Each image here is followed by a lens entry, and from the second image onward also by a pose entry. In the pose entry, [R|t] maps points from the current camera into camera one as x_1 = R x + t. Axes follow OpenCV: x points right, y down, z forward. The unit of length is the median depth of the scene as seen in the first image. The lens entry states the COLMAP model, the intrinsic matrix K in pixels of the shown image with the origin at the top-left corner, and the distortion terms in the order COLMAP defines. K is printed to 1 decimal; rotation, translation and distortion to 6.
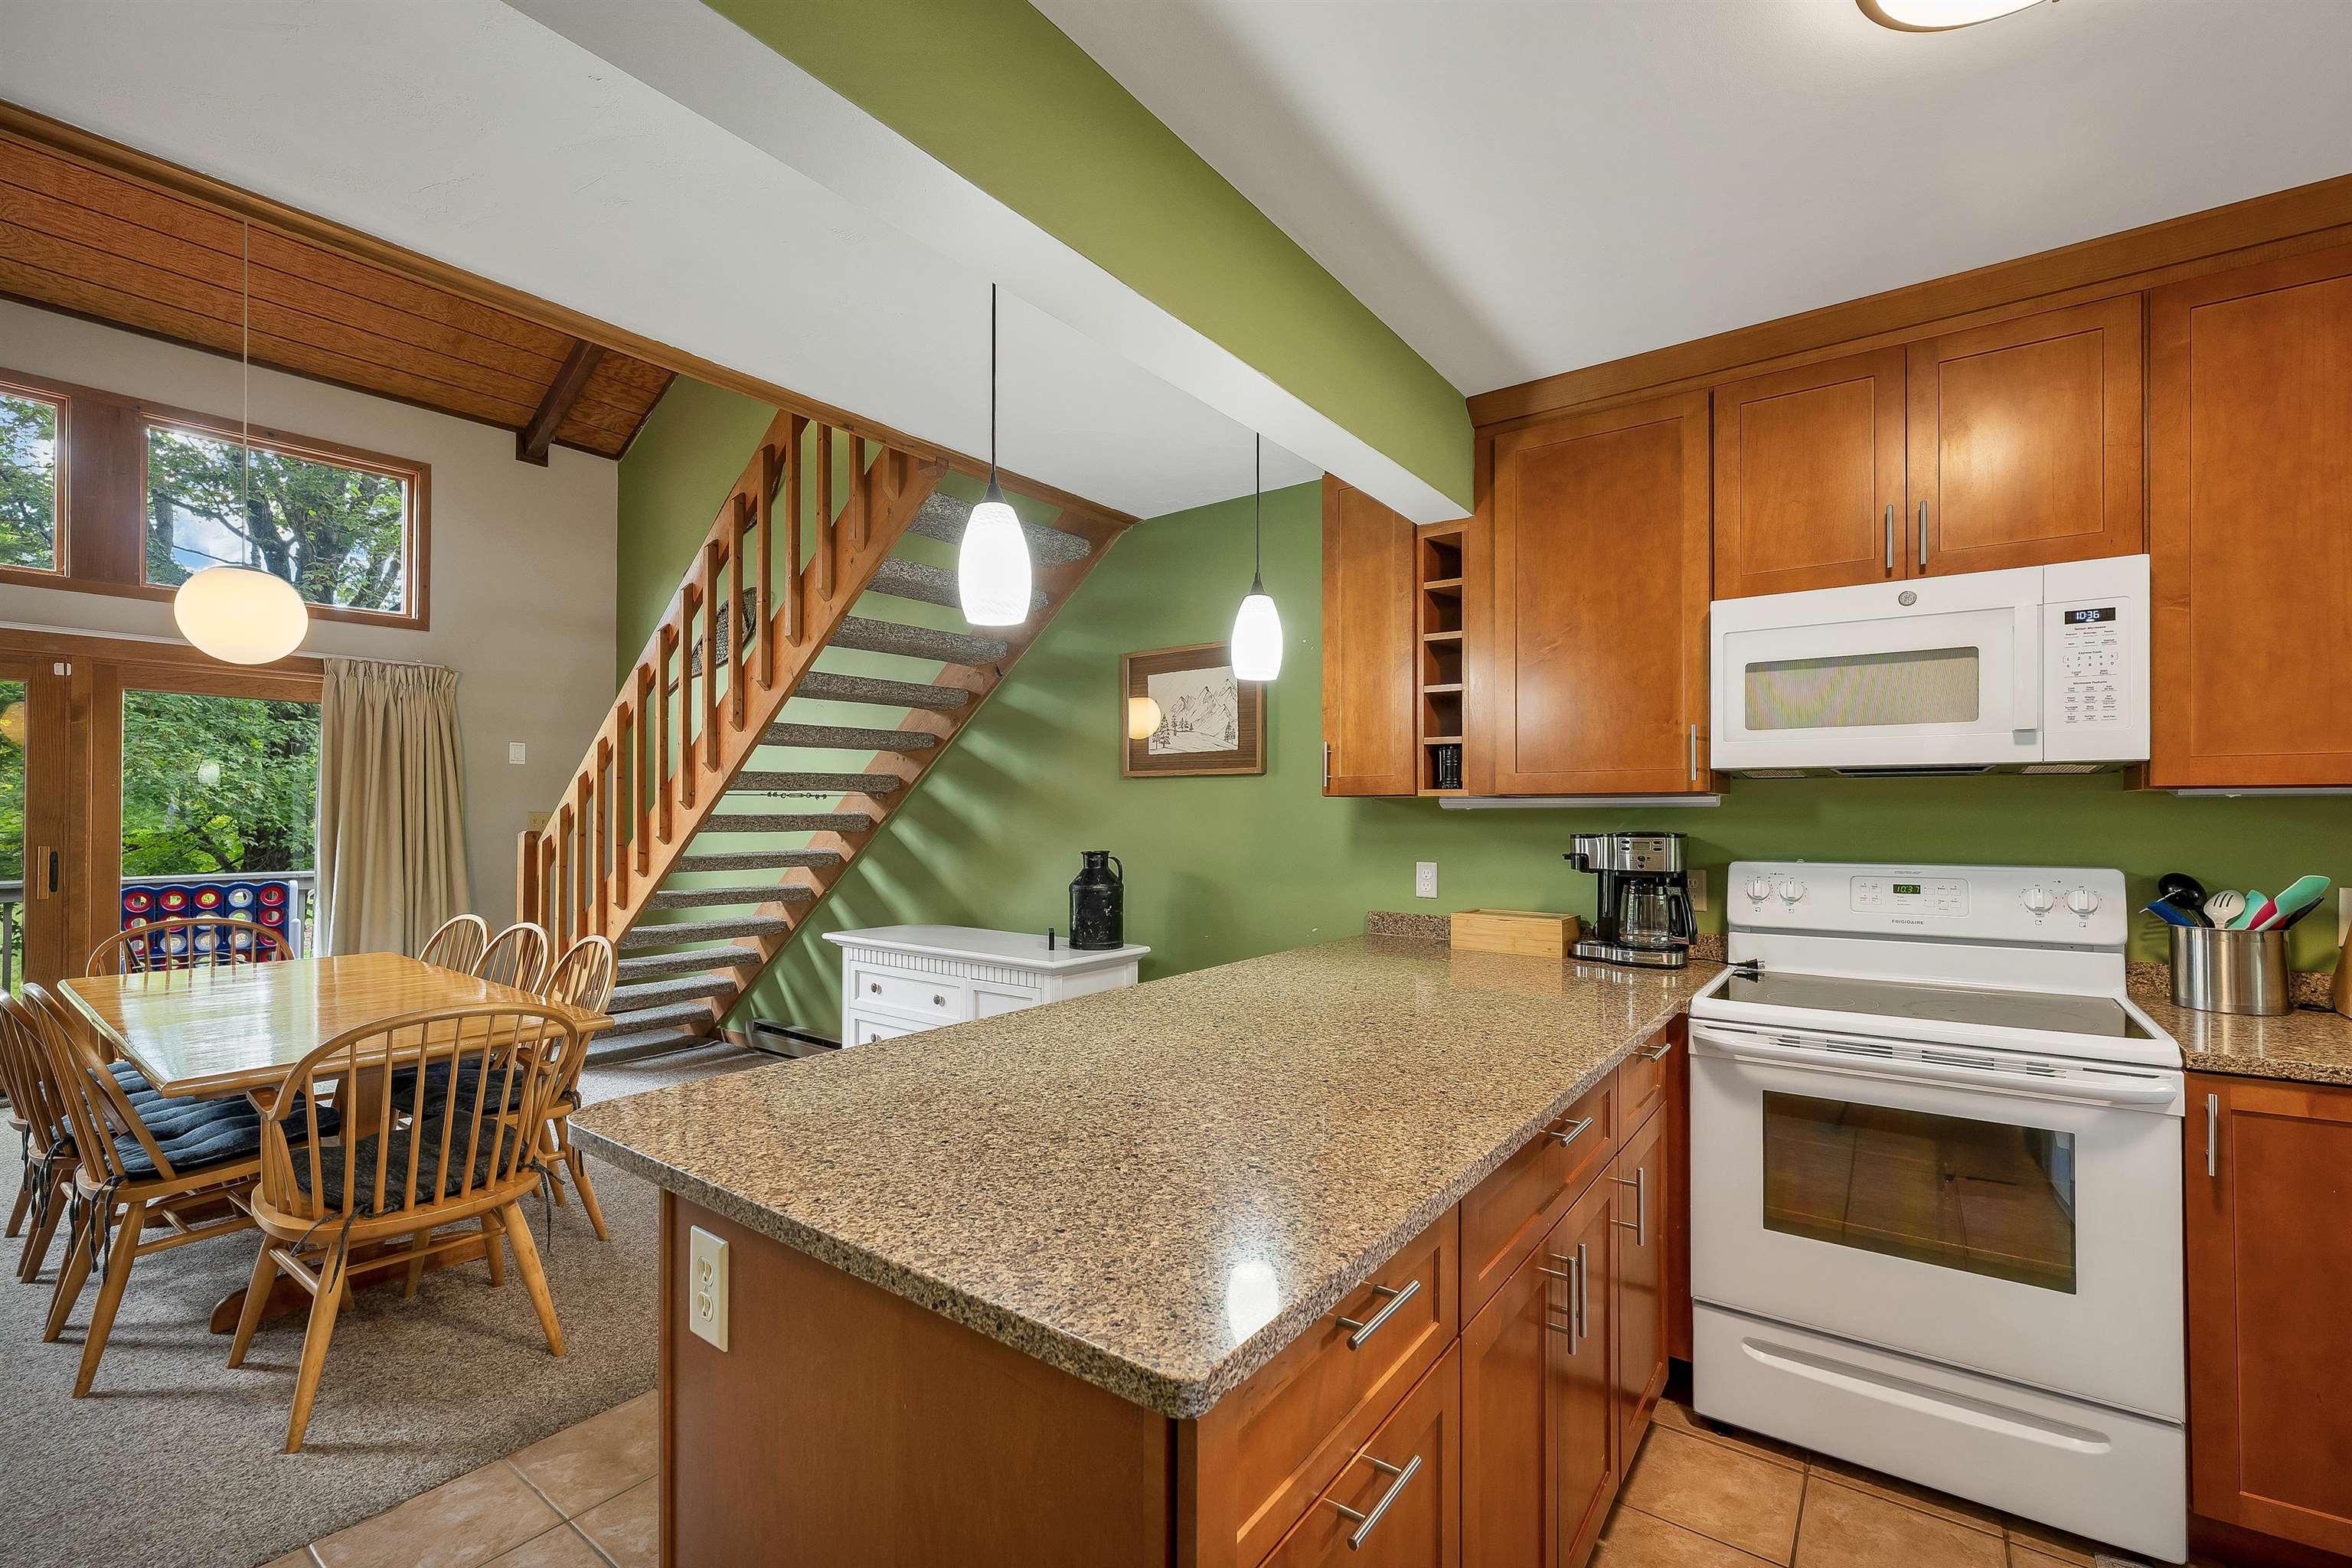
lens RADIAL K [[1002.0, 0, 1182.6], [0, 1002.0, 806.8], [0, 0, 1]] dist [0.000276, 0.000256]
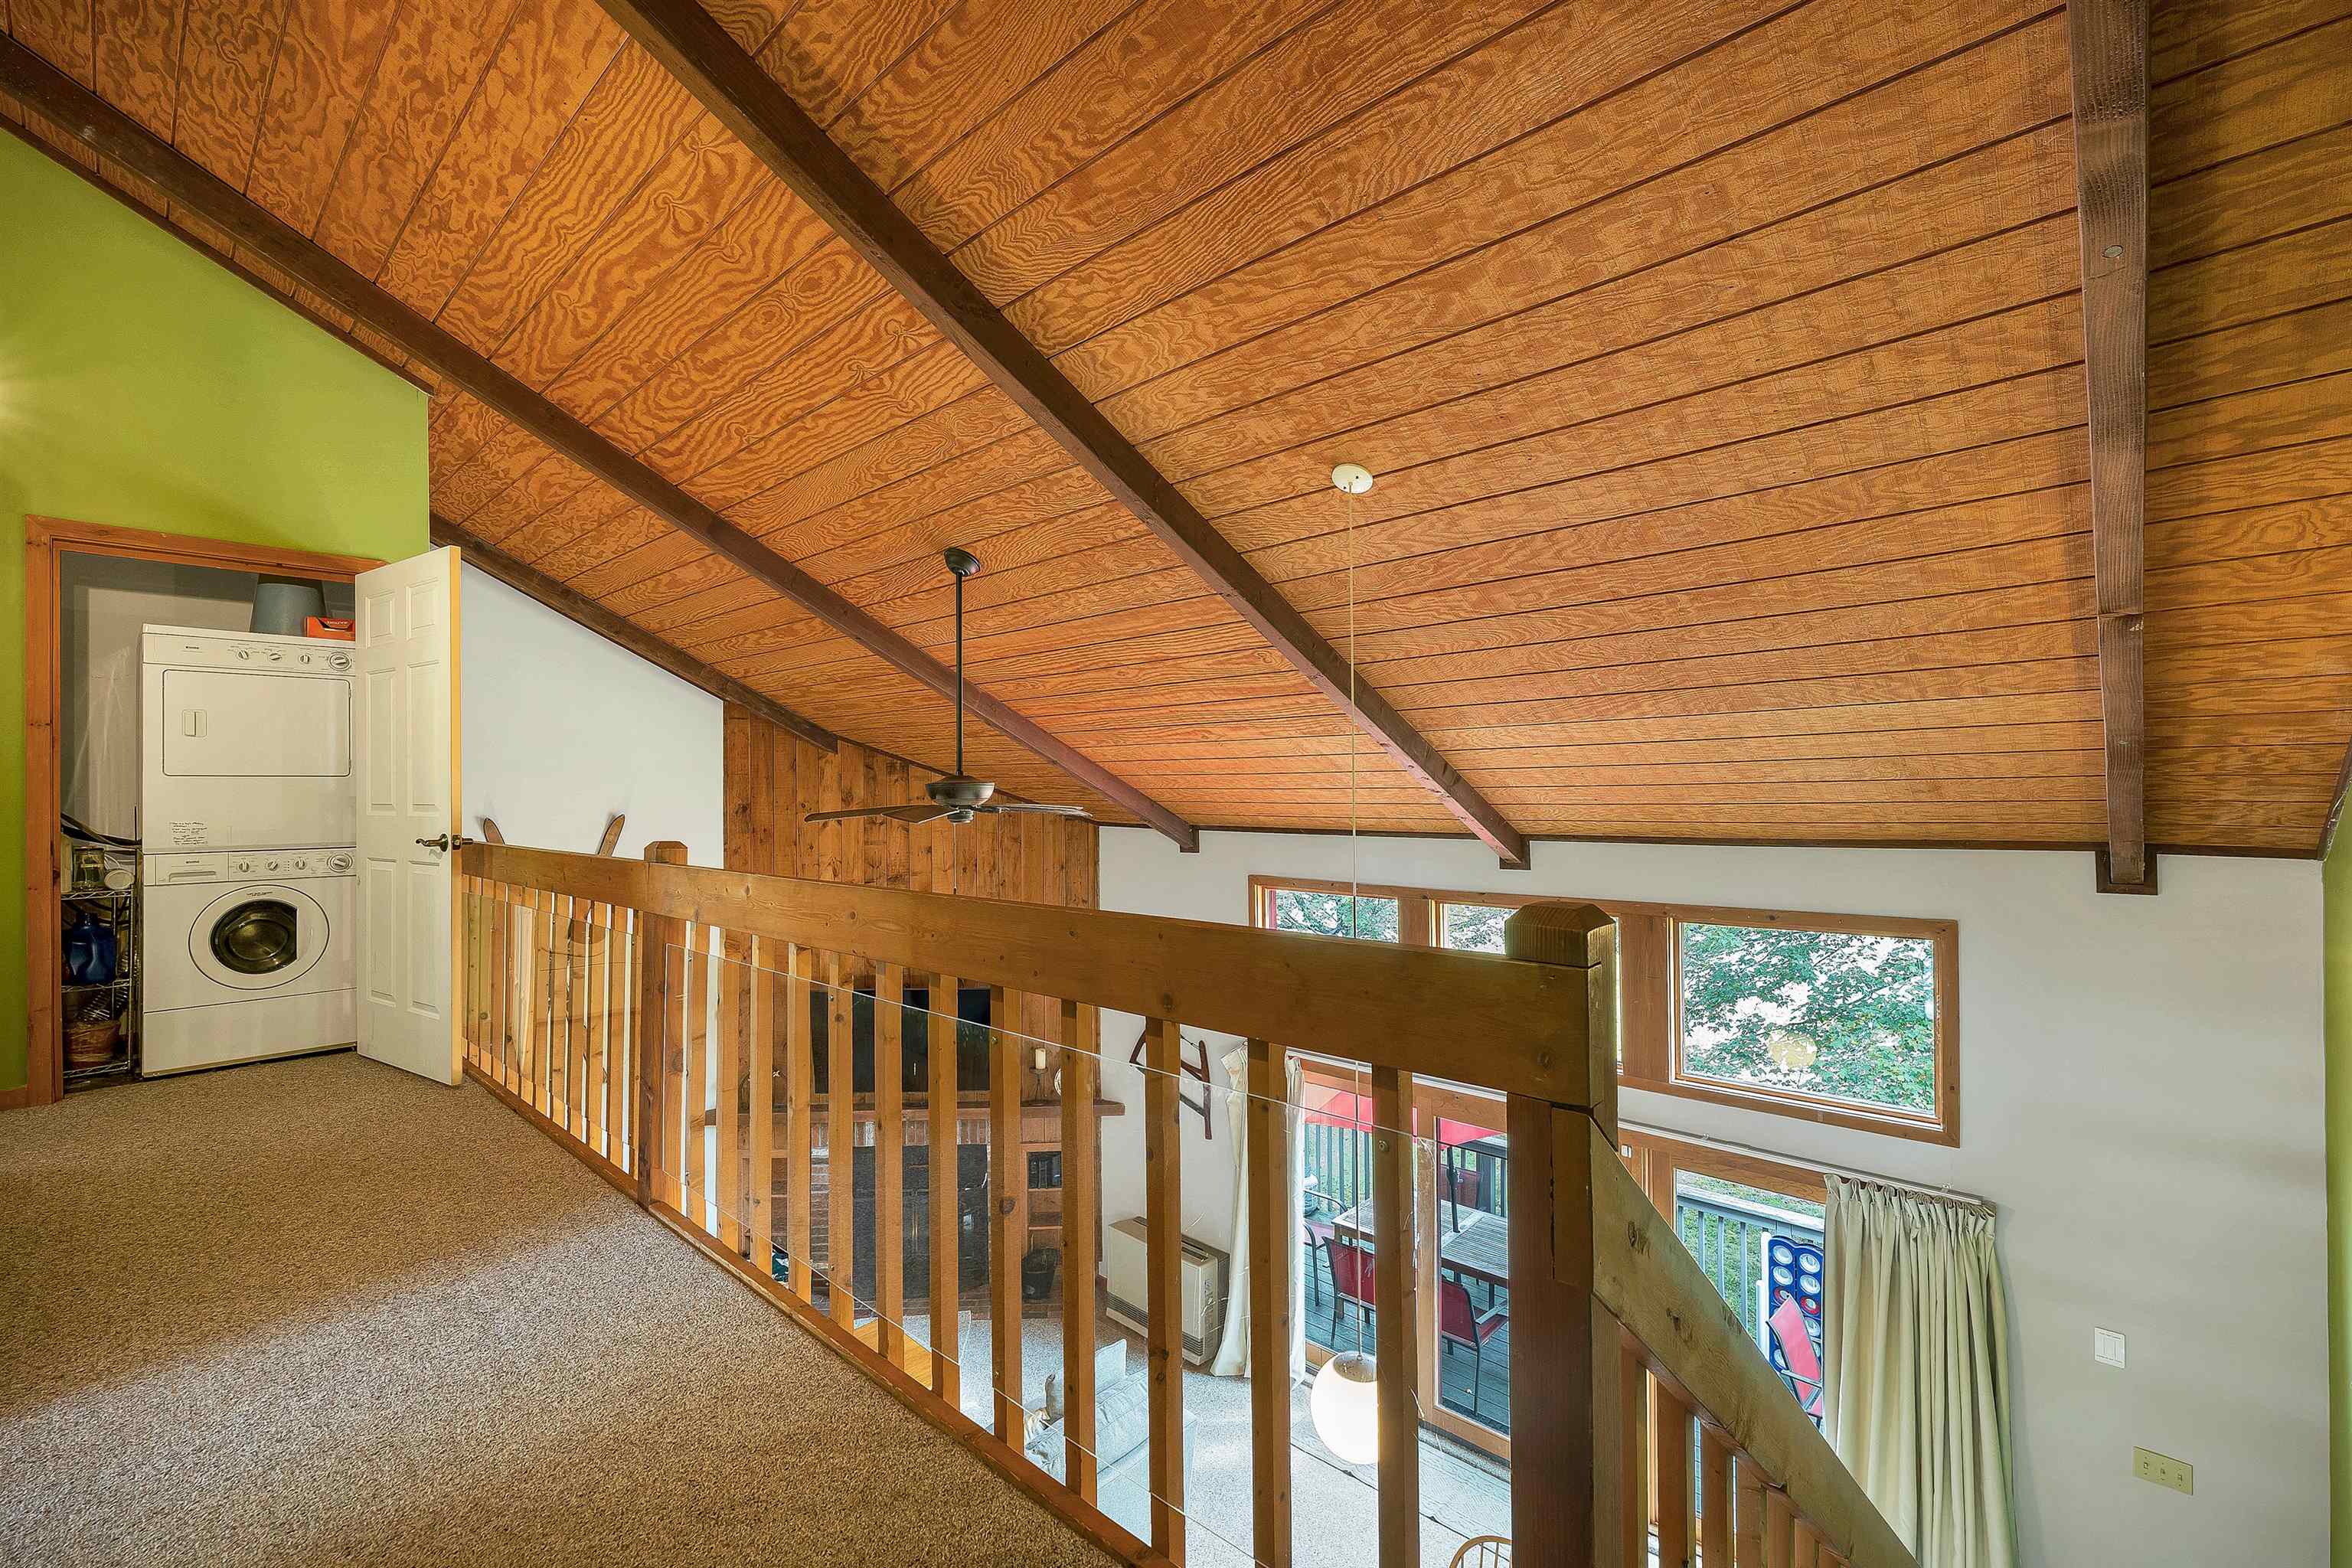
lens RADIAL K [[1010.7, 0, 1179.8], [0, 1010.7, 778.8], [0, 0, 1]] dist [0.000543, 0.000315]
pose [[-0.117009, -0.003459, -0.993125, 0.122843], [0.015048, 0.999873, -0.005255, -1.004771], [0.993017, -0.015559, -0.116942, 1.157696]]
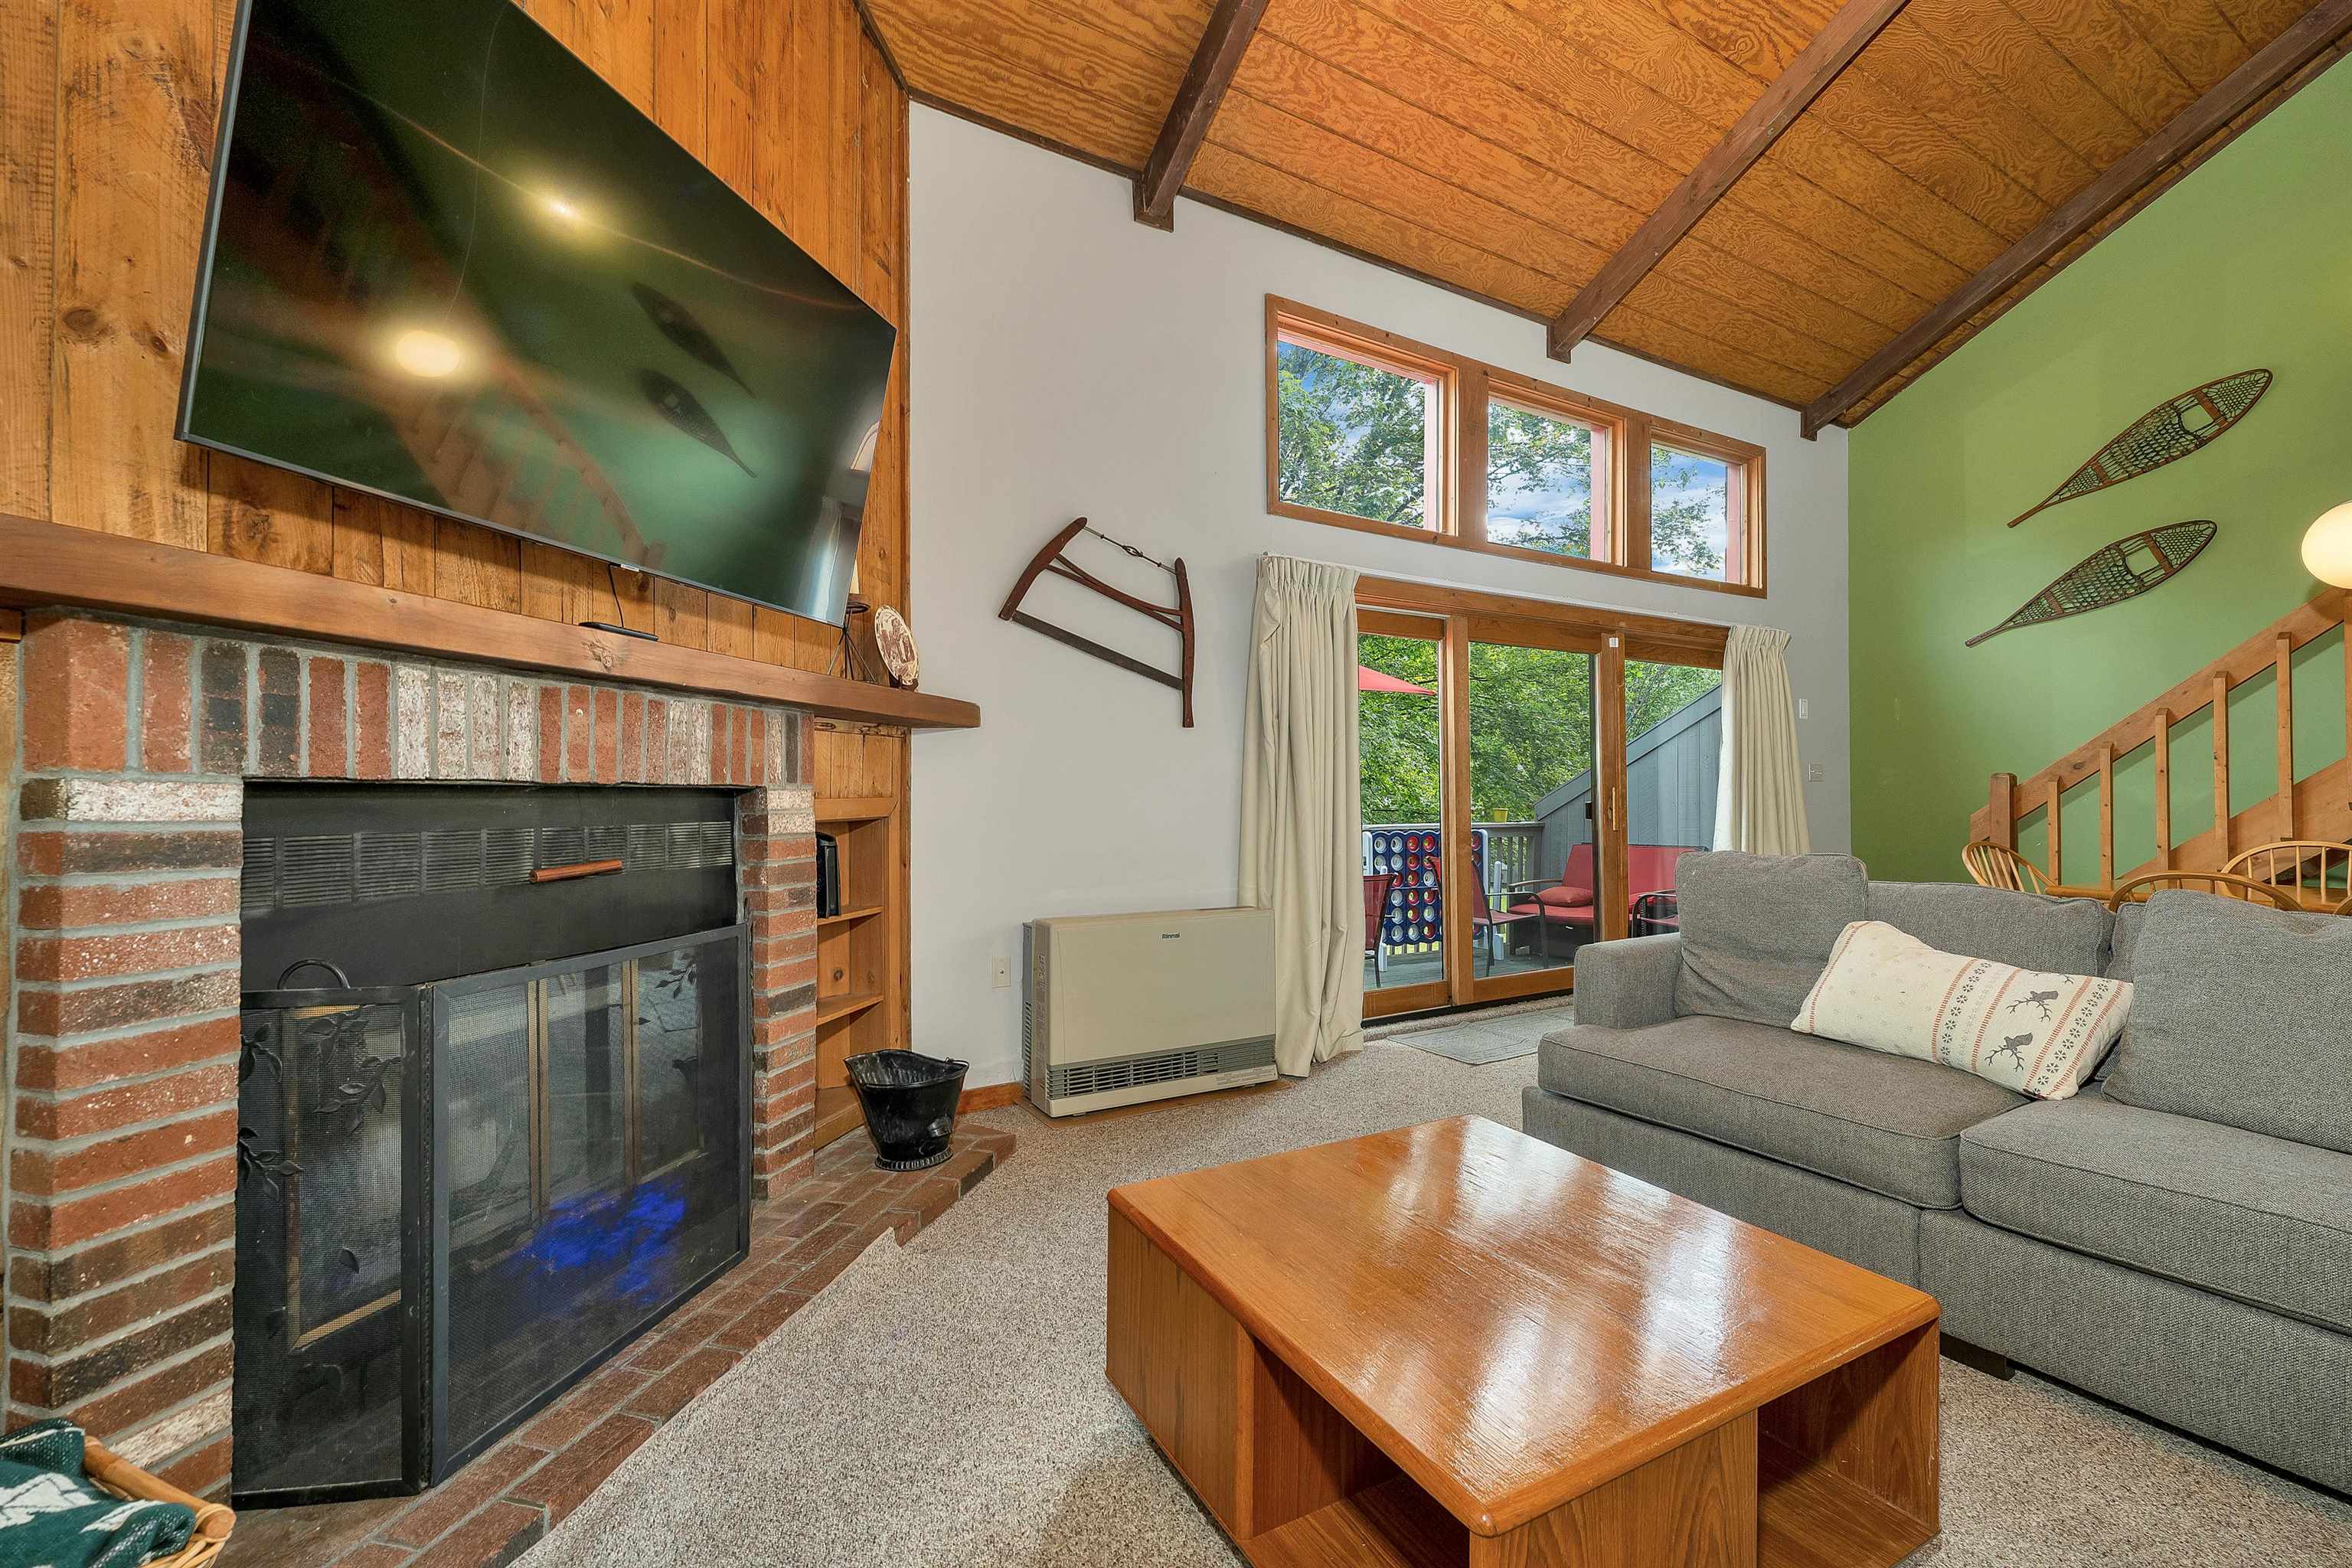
lens RADIAL K [[969.1, 0, 1182.4], [0, 969.1, 790.5], [0, 0, 1]] dist [-0.000650, 0.000017]
pose [[0.917673, -0.008787, -0.397239, -2.043642], [0.008062, 0.999961, -0.003495, 0.074726], [0.397254, 0.000005, 0.917709, -0.519516]]
